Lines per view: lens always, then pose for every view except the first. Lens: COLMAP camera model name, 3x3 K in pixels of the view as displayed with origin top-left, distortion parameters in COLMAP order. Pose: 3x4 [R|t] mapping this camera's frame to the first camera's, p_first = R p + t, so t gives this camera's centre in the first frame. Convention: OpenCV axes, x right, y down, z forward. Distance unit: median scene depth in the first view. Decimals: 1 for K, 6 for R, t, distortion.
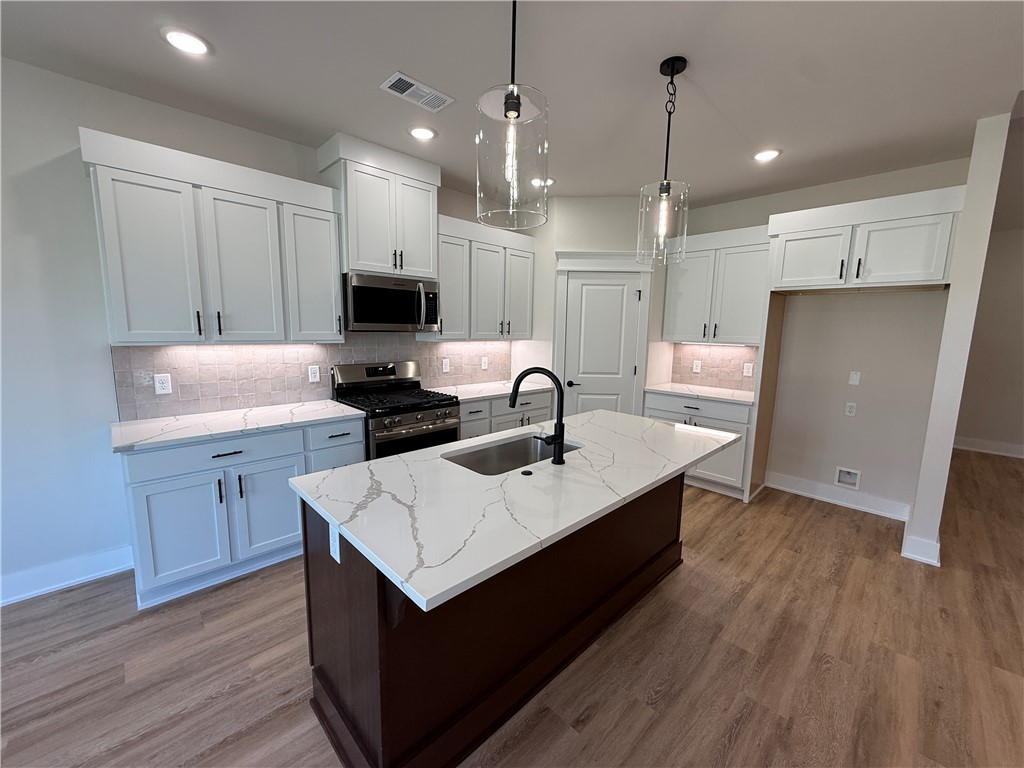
lens RADIAL K [[408.7, 0, 512.2], [0, 408.7, 385.8], [0, 0, 1]] dist [-0.000151, -0.000148]
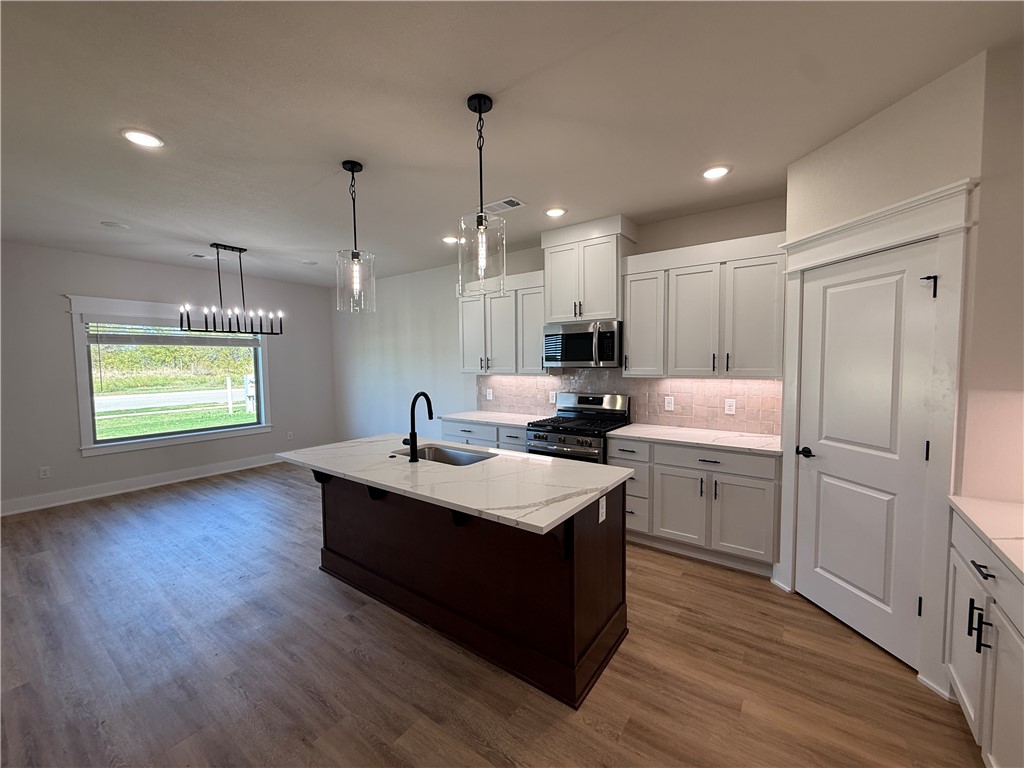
lens RADIAL K [[408.7, 0, 512.0], [0, 408.7, 384.4], [0, 0, 1]] dist [-0.000151, -0.000148]
pose [[0.166493, 0.036874, -0.985353, 0.988668], [-0.128287, 0.991617, 0.015432, -0.086492], [0.977662, 0.123838, 0.169827, 0.688014]]
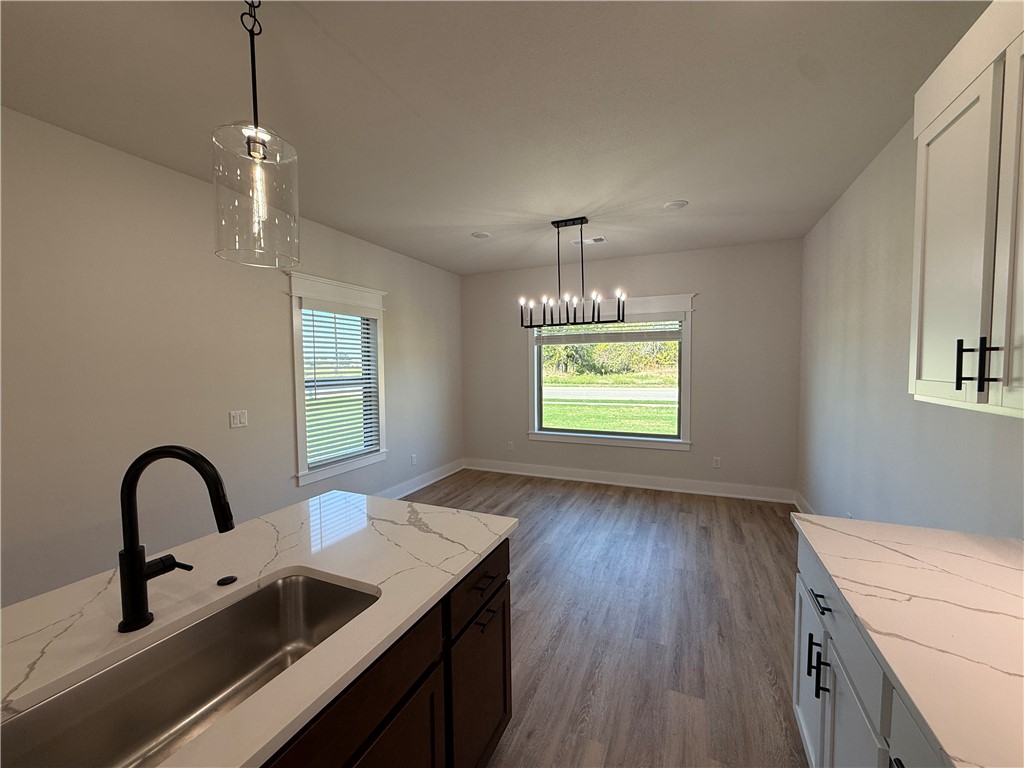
lens RADIAL K [[408.7, 0, 510.5], [0, 408.7, 384.9], [0, 0, 1]] dist [-0.000151, -0.000148]
pose [[-0.930516, 0.010049, -0.366113, -0.093663], [-0.058868, 0.982523, 0.176587, -0.152409], [0.361489, 0.185869, -0.913662, 1.039399]]
